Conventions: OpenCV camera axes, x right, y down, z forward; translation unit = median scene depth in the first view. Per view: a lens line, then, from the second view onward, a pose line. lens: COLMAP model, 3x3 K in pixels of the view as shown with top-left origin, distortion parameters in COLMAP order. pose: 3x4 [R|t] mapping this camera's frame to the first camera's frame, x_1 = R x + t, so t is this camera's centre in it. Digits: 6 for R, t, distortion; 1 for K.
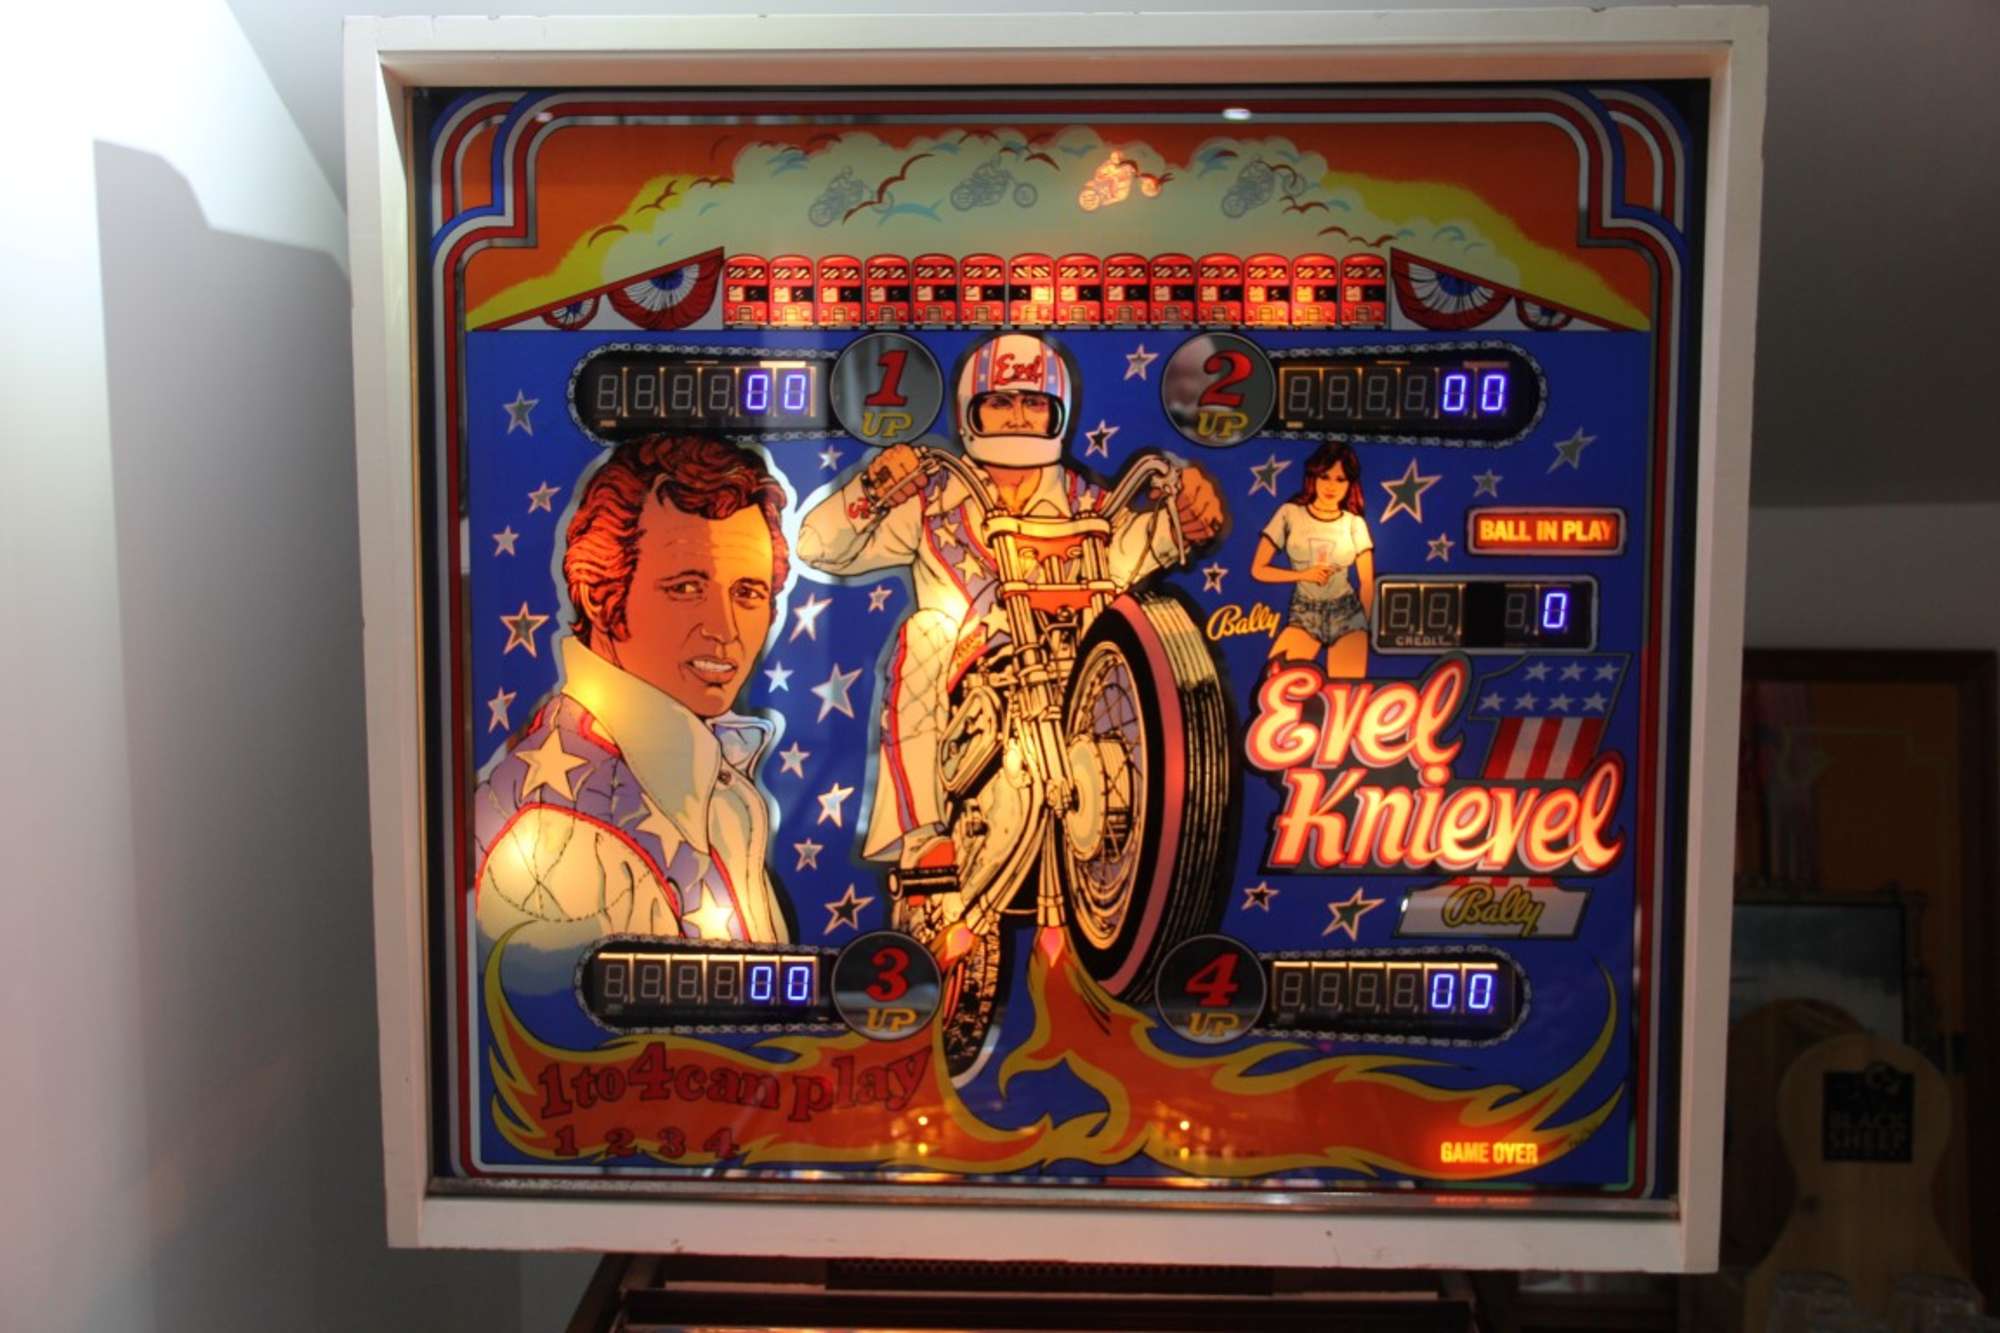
lens RADIAL K [[2418.8, 0, 997.7], [0, 2418.8, 666.7], [0, 0, 1]] dist [-0.012679, 0.000000]
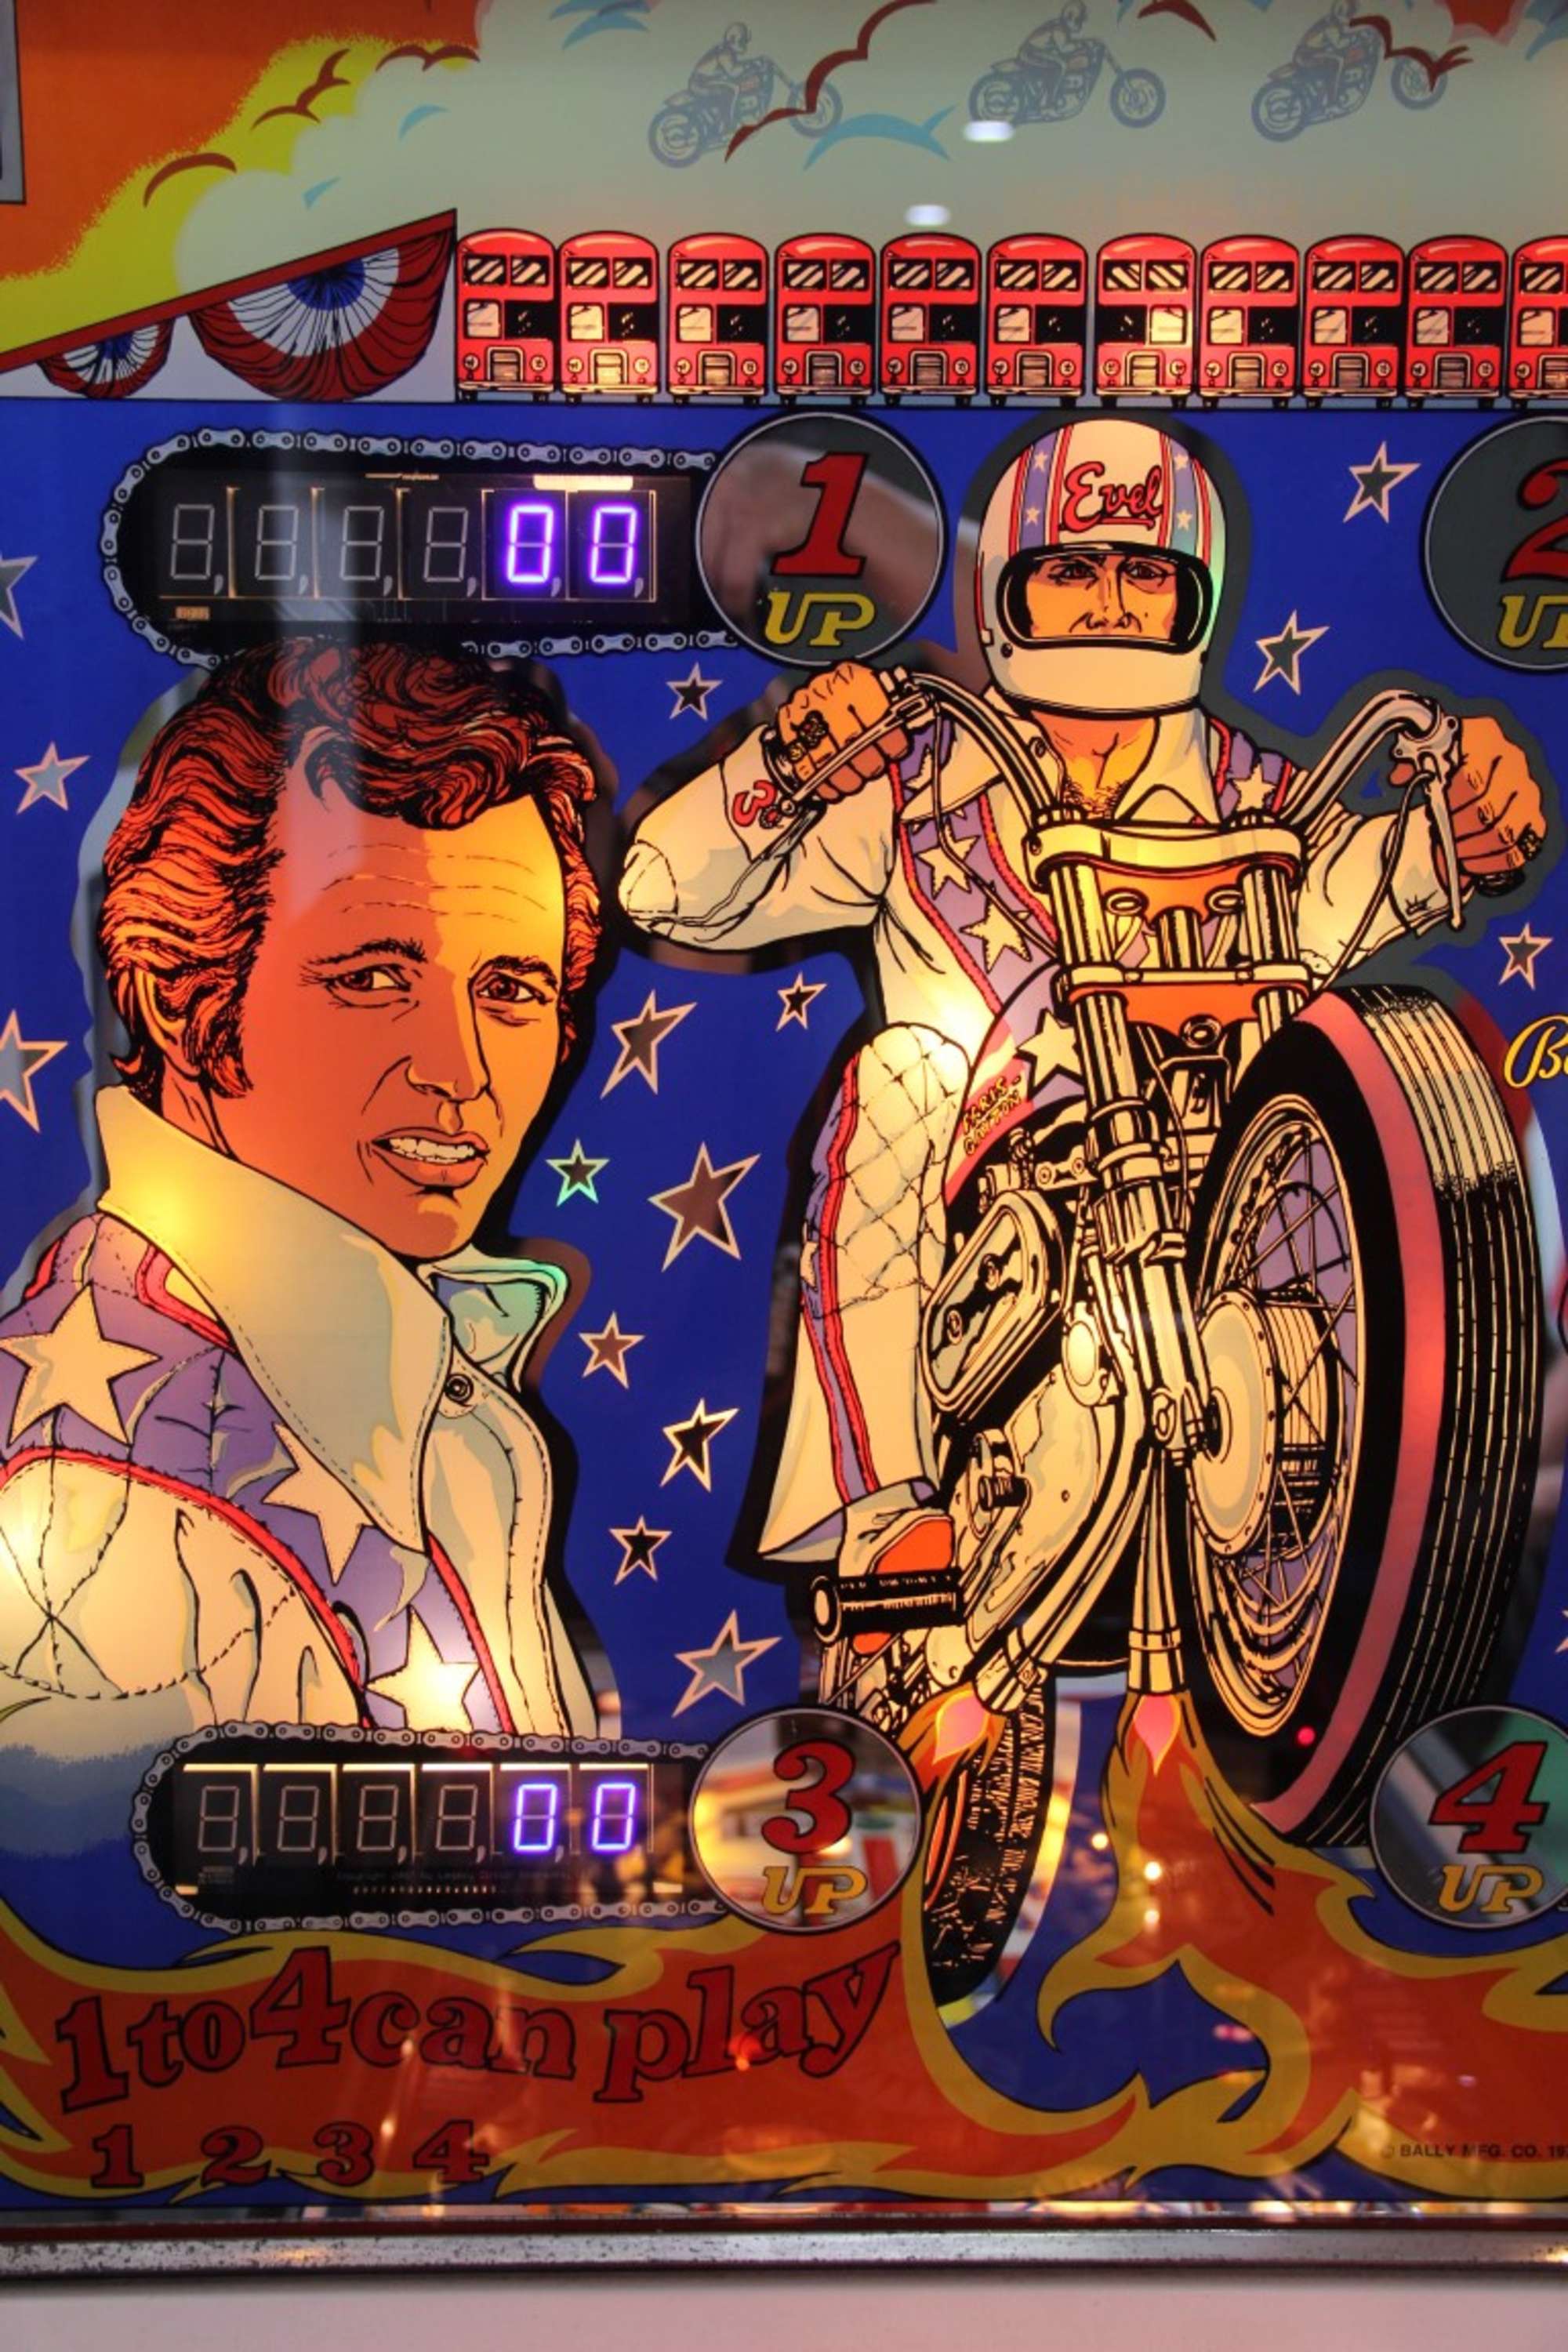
lens RADIAL K [[2907.7, 0, 785.5], [0, 2907.7, 1174.6], [0, 0, 1]] dist [0.026563, 0.000000]
pose [[0.996944, 0.018408, -0.075923, -0.008942], [-0.011927, 0.996315, 0.084942, -0.042755], [0.077207, -0.083777, 0.993489, 0.450464]]
